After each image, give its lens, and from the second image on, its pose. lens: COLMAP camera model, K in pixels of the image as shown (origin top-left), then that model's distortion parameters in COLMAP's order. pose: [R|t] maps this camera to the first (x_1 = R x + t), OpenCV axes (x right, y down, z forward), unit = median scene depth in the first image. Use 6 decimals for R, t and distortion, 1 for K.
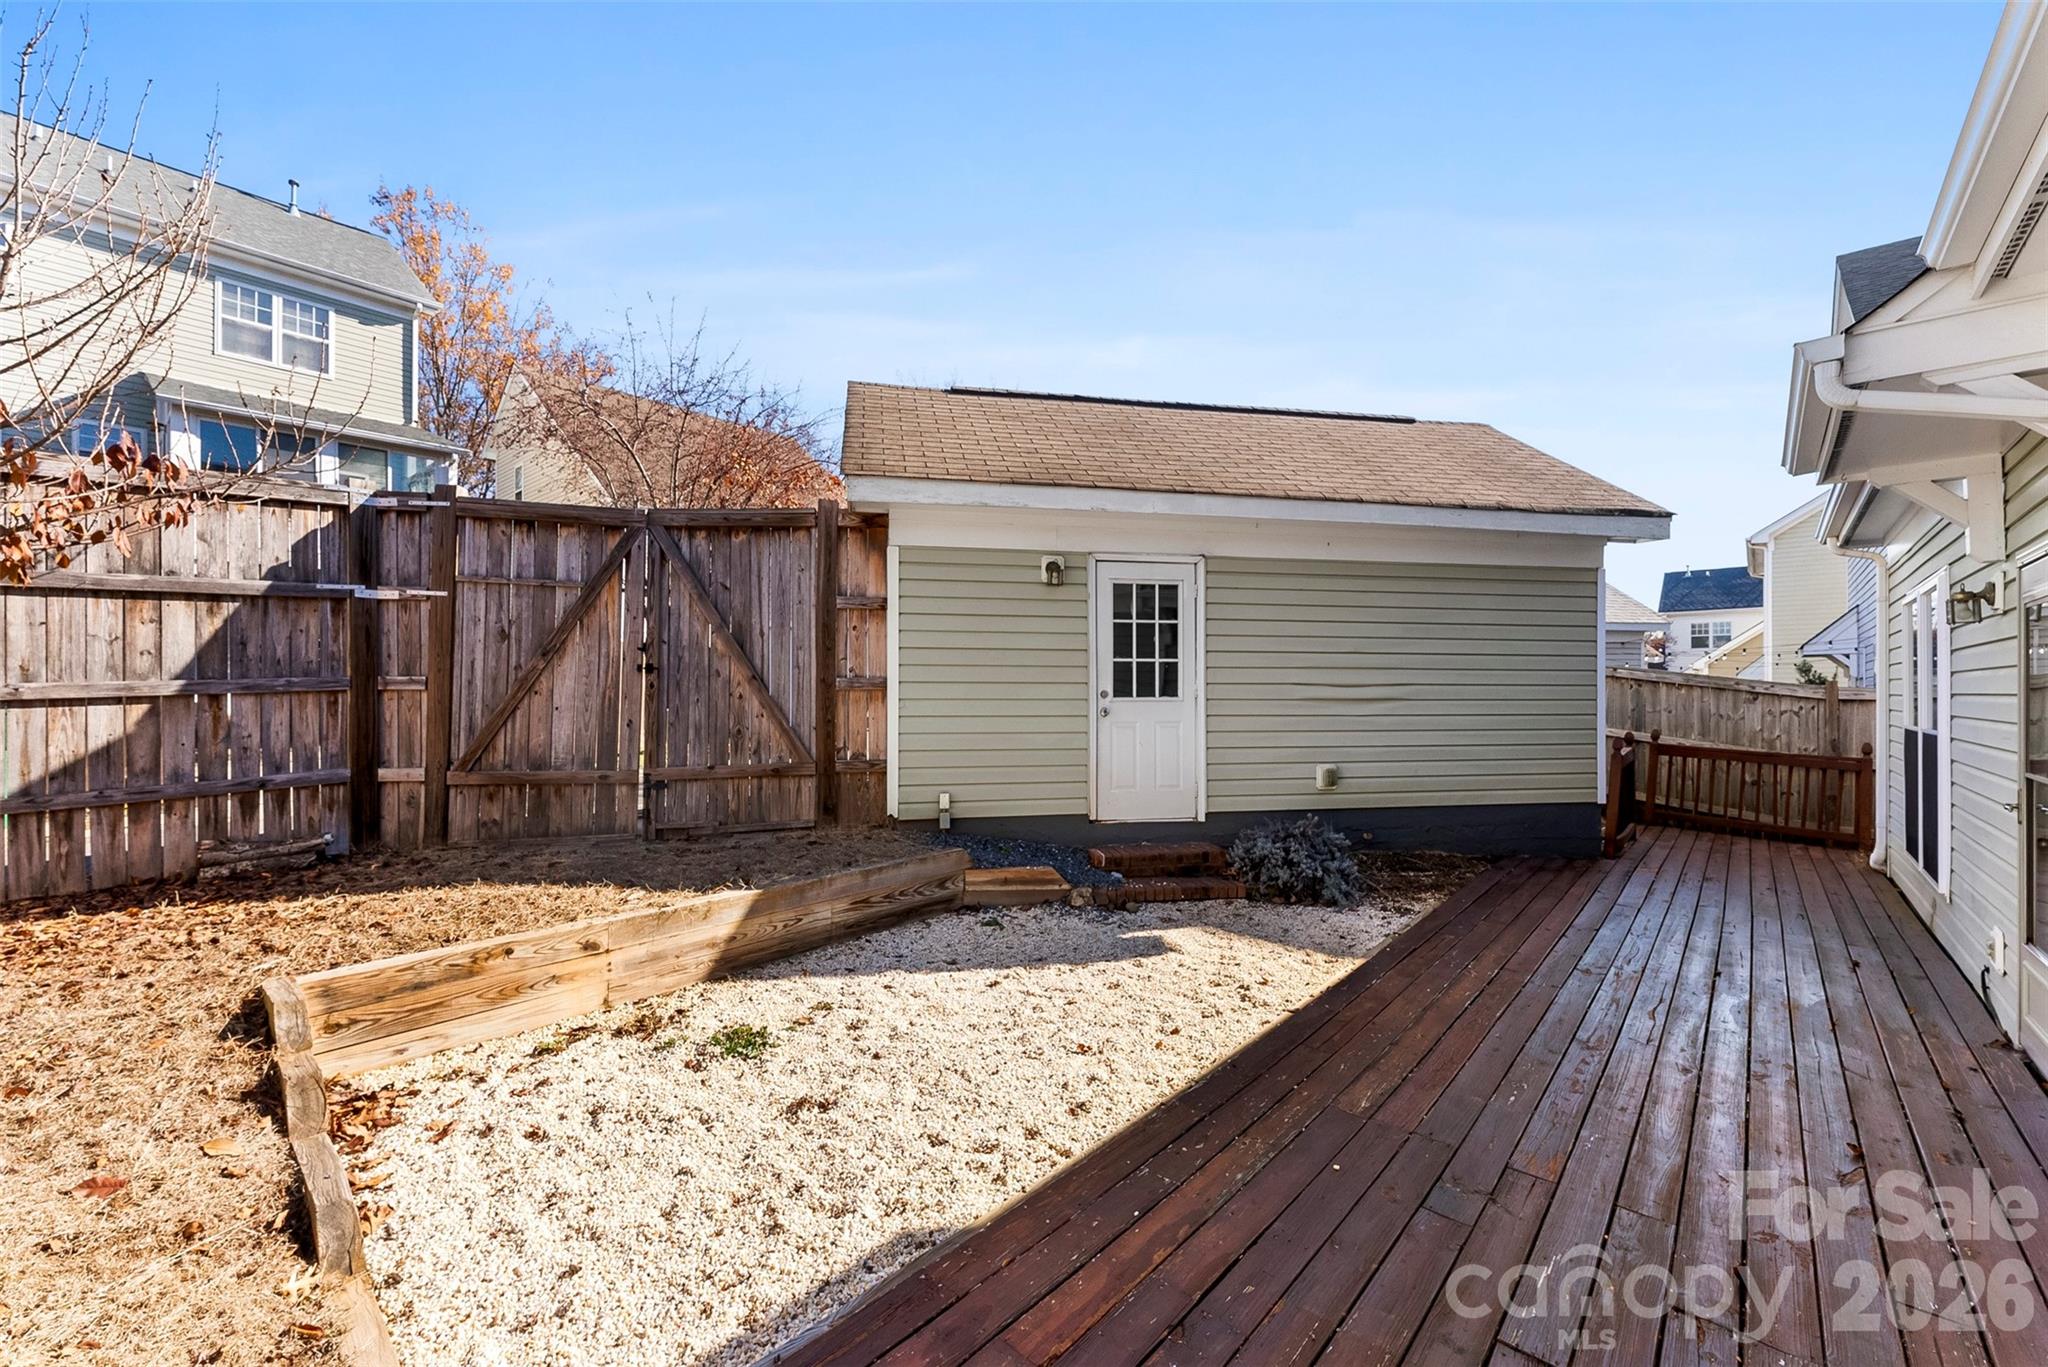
lens RADIAL K [[825.9, 0, 1011.2], [0, 825.9, 683.1], [0, 0, 1]] dist [0.000495, -0.000119]
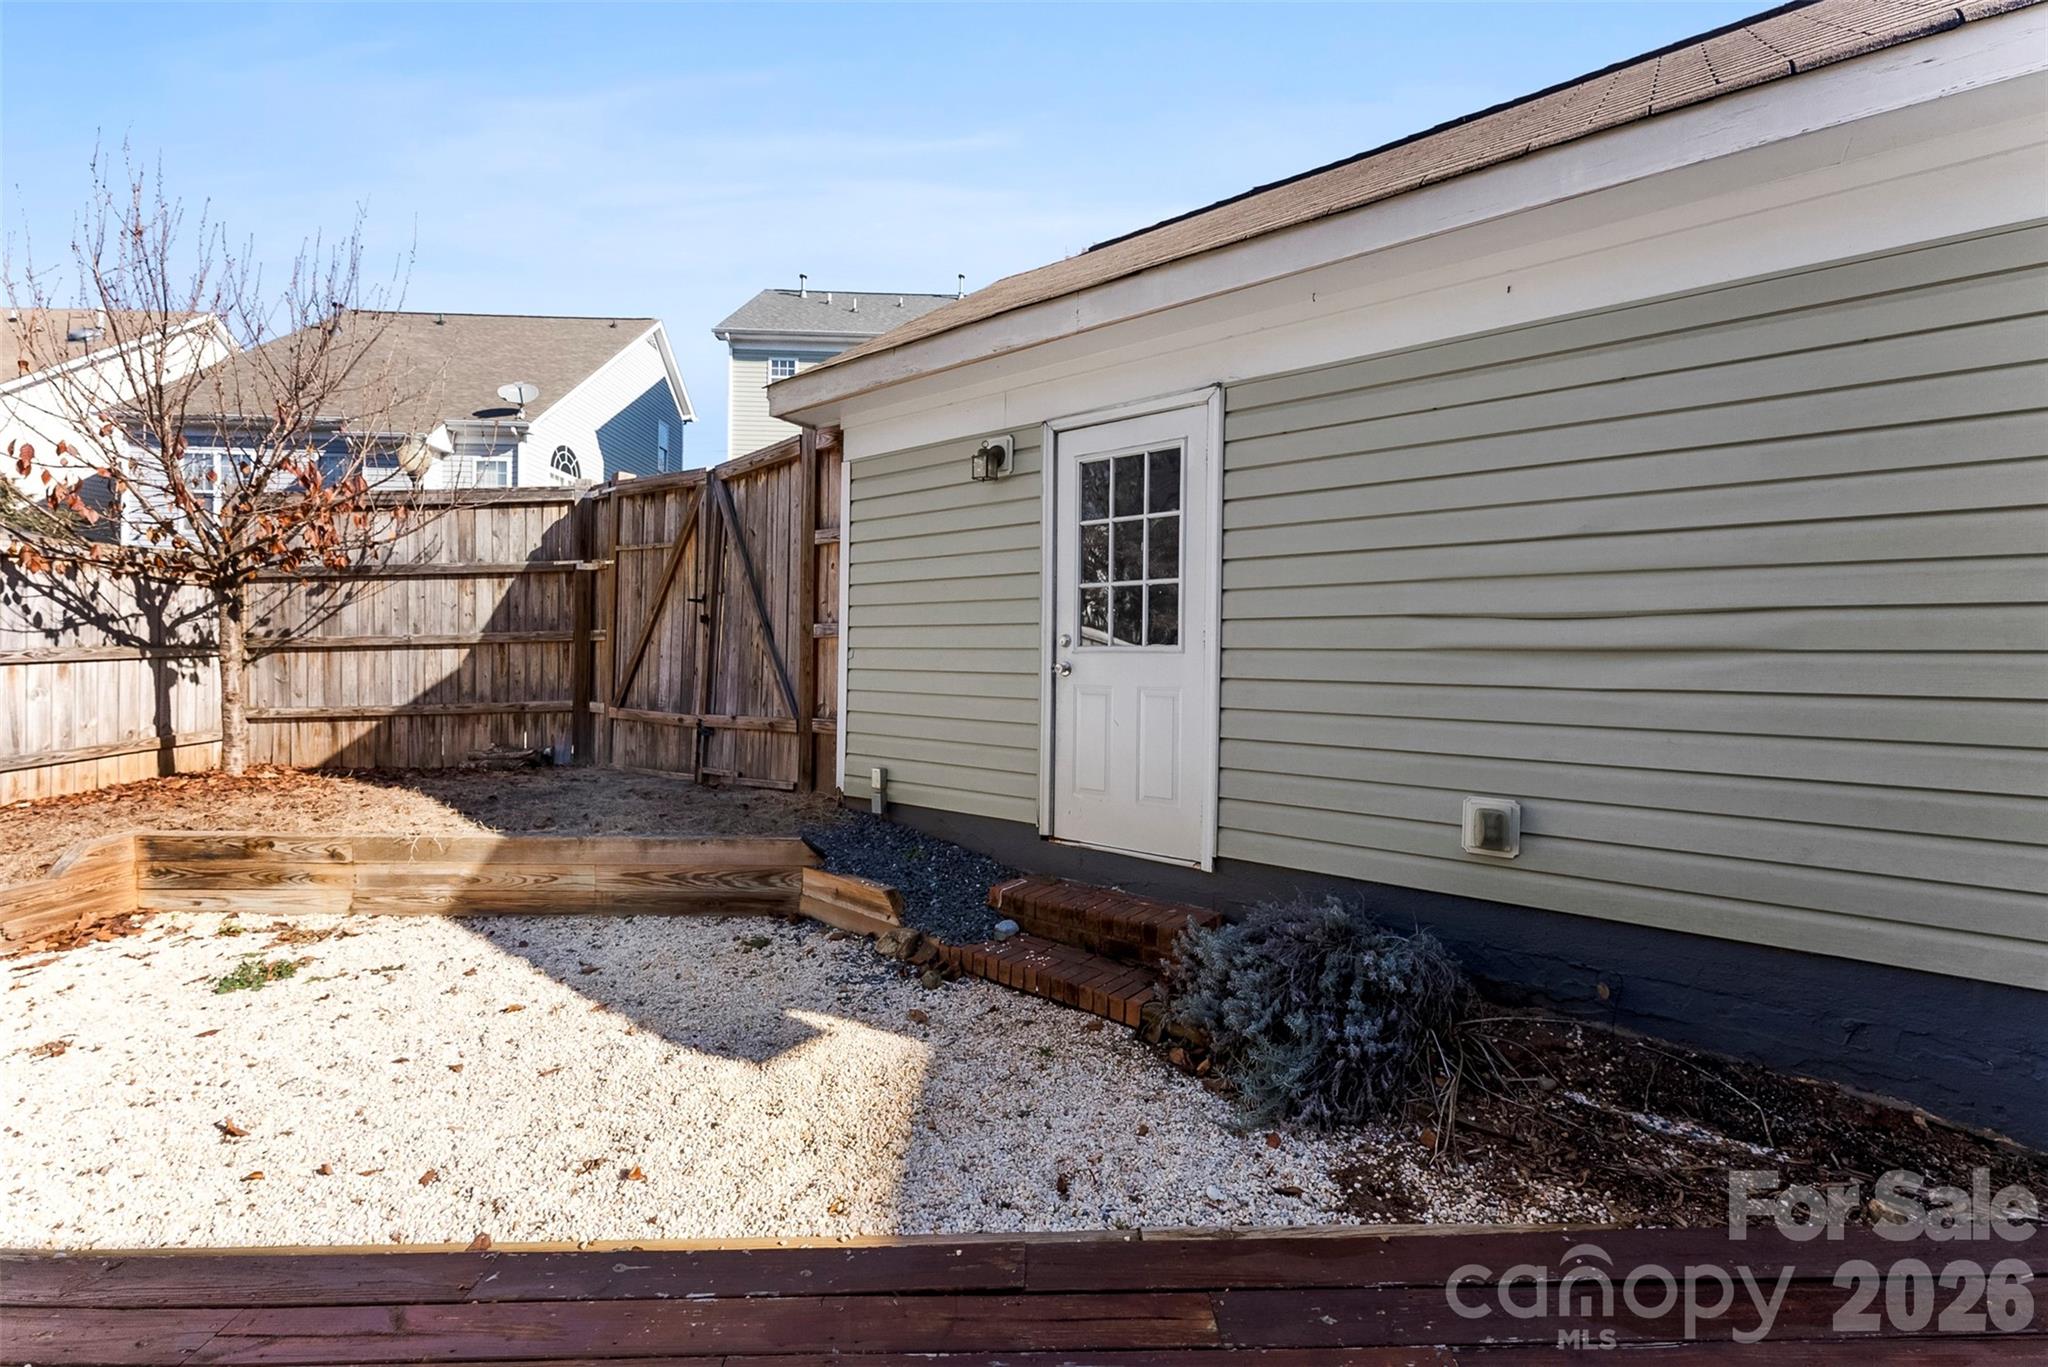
lens RADIAL K [[825.9, 0, 1036.4], [0, 825.9, 658.2], [0, 0, 1]] dist [0.000495, -0.000119]
pose [[0.678118, 0.004171, -0.734941, 0.661517], [-0.005675, 0.999984, 0.000439, 0.031633], [0.734931, 0.003873, 0.678131, 0.648987]]
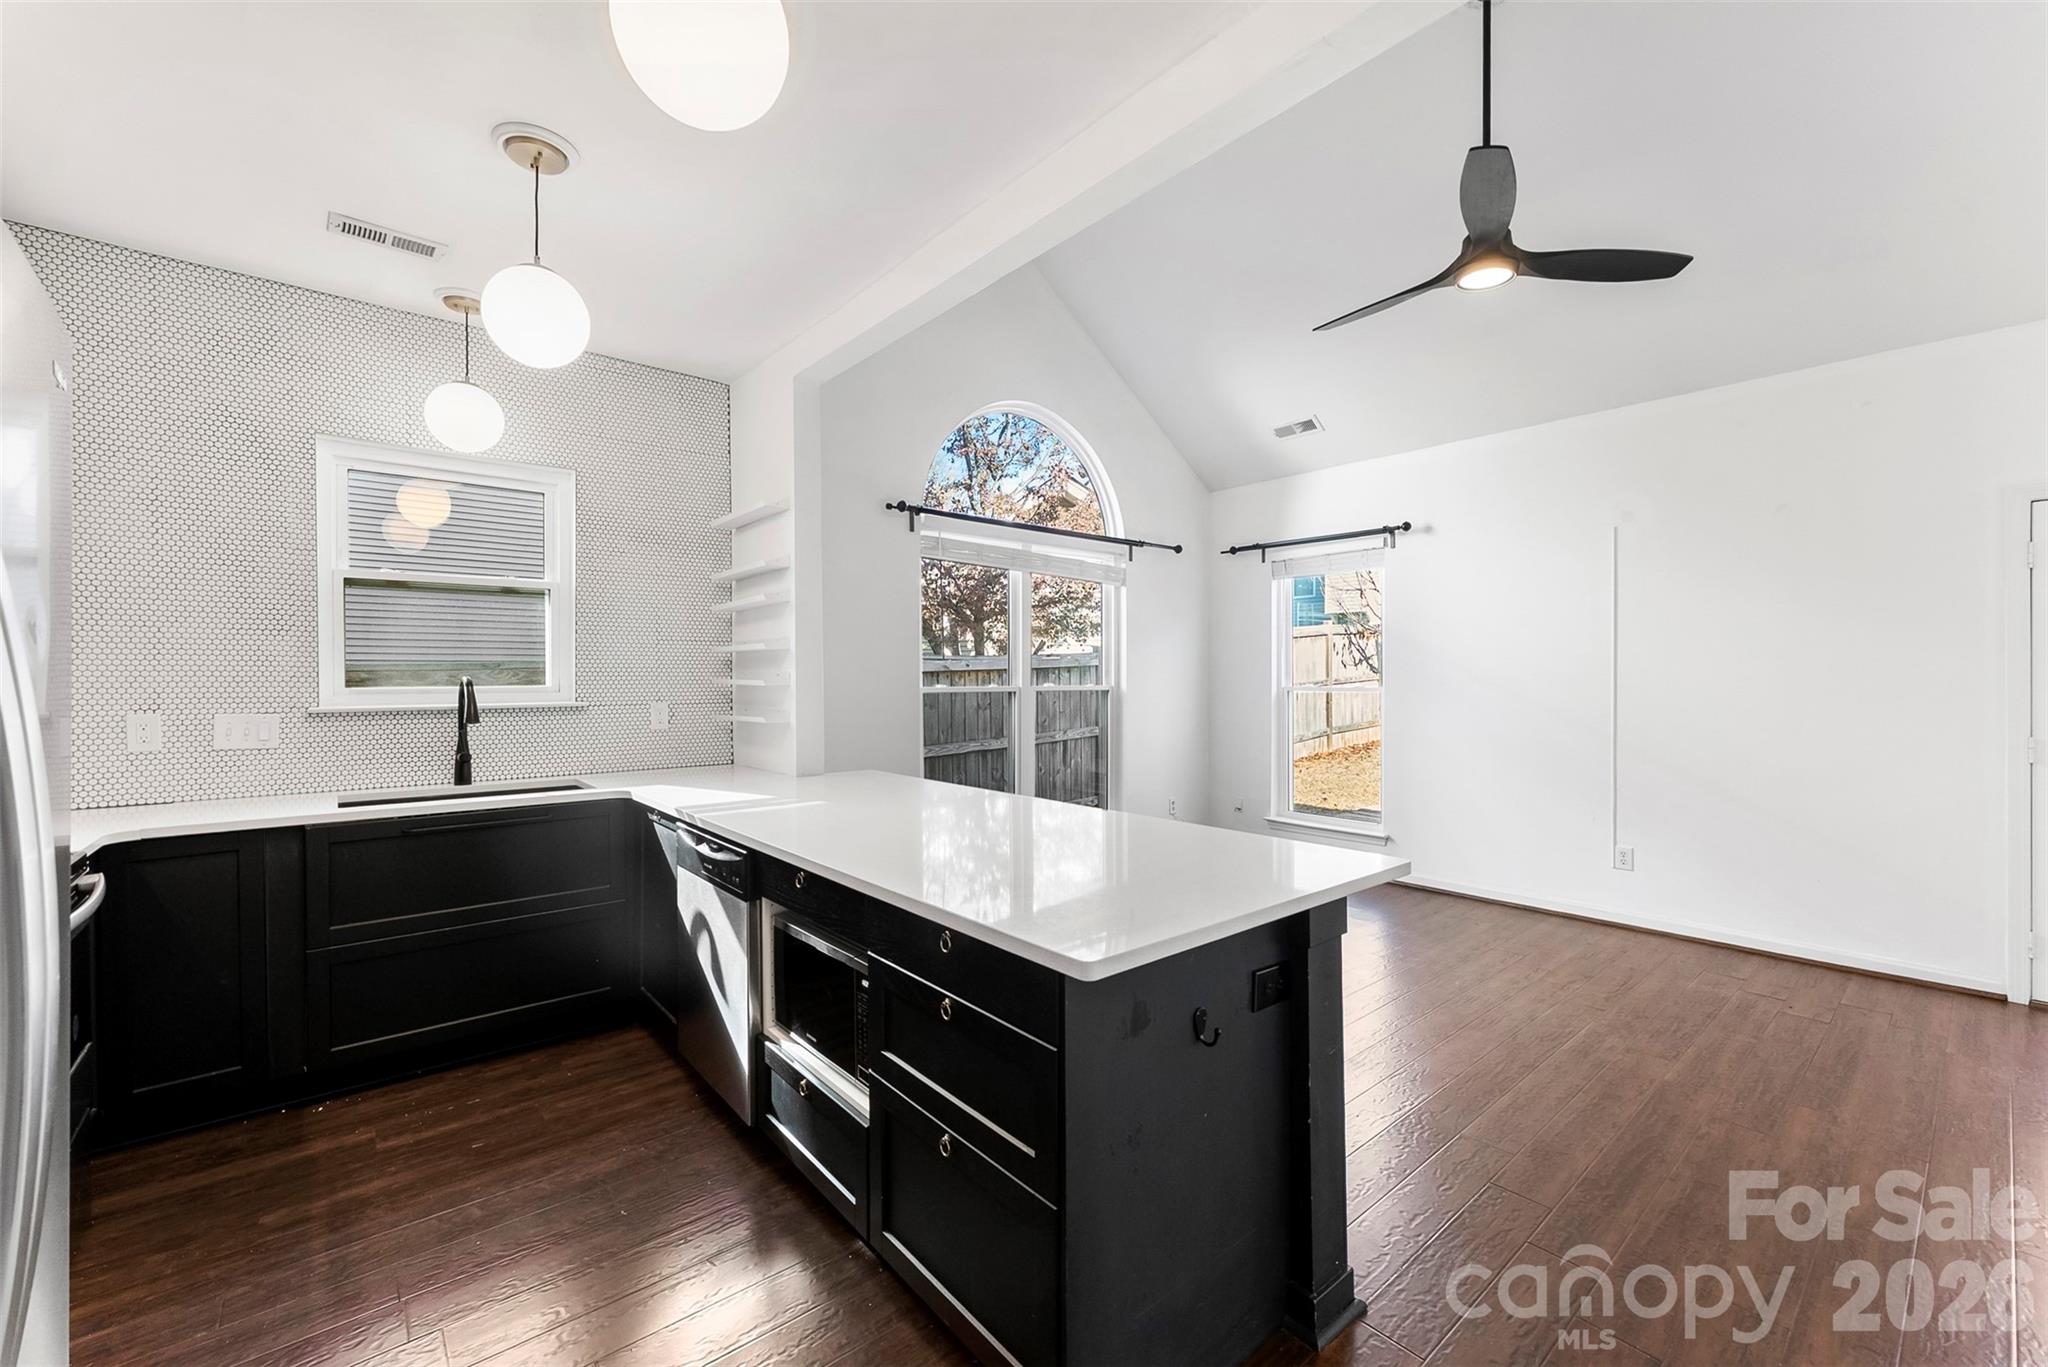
lens RADIAL K [[825.9, 0, 1031.5], [0, 825.9, 682.2], [0, 0, 1]] dist [0.000495, -0.000119]
pose [[-0.131665, 0.010311, -0.991241, 1.402298], [0.012326, 0.999886, 0.008763, 0.021464], [0.991218, -0.011064, -0.131777, -0.140624]]
